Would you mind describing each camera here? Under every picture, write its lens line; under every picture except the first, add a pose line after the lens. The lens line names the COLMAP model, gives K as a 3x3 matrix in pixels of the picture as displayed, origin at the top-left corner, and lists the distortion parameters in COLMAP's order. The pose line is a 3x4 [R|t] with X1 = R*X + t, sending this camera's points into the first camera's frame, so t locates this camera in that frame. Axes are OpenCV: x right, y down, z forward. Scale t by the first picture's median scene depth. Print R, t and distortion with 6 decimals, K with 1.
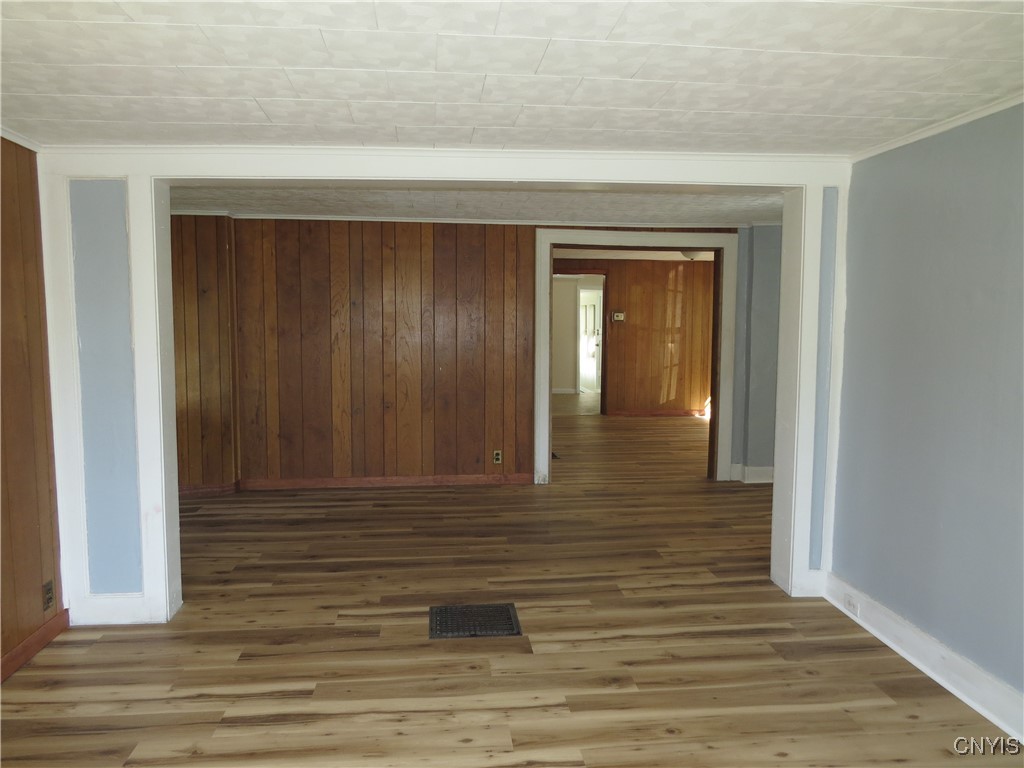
lens RADIAL K [[742.9, 0, 510.4], [0, 742.9, 384.2], [0, 0, 1]] dist [-0.001887, -0.009136]
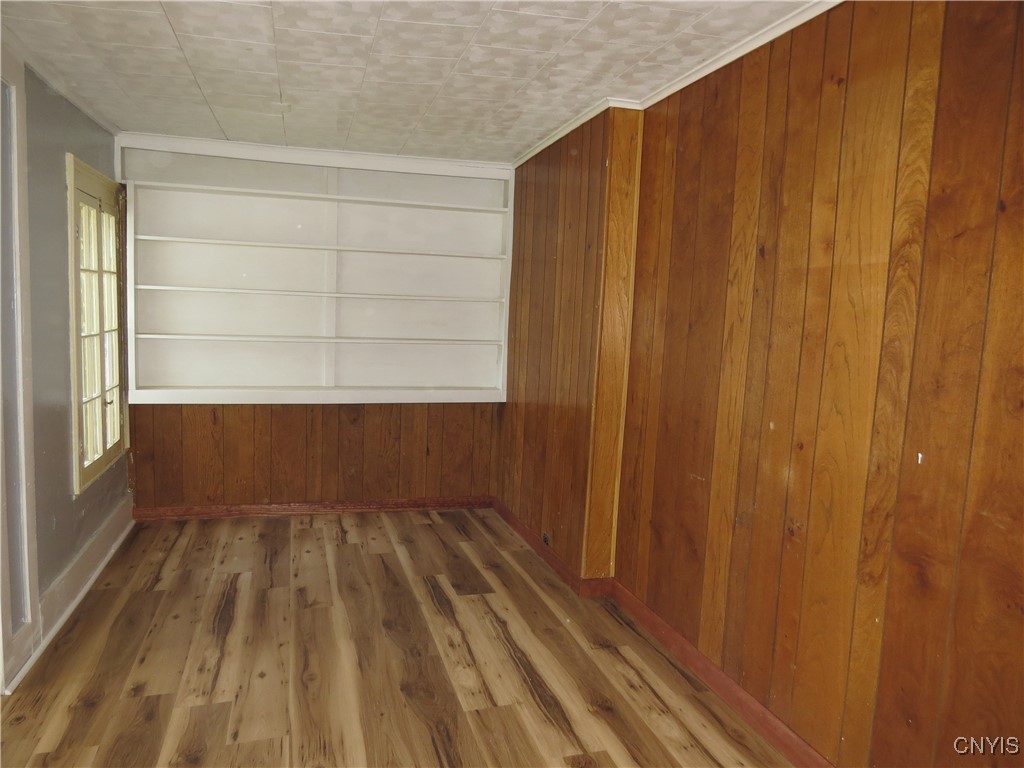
lens RADIAL K [[742.9, 0, 509.9], [0, 742.9, 383.4], [0, 0, 1]] dist [-0.001887, -0.009136]
pose [[0.174905, 0.101786, -0.979310, 0.160903], [-0.118441, 0.989594, 0.081702, -0.055072], [0.977435, 0.101700, 0.185141, 0.804237]]
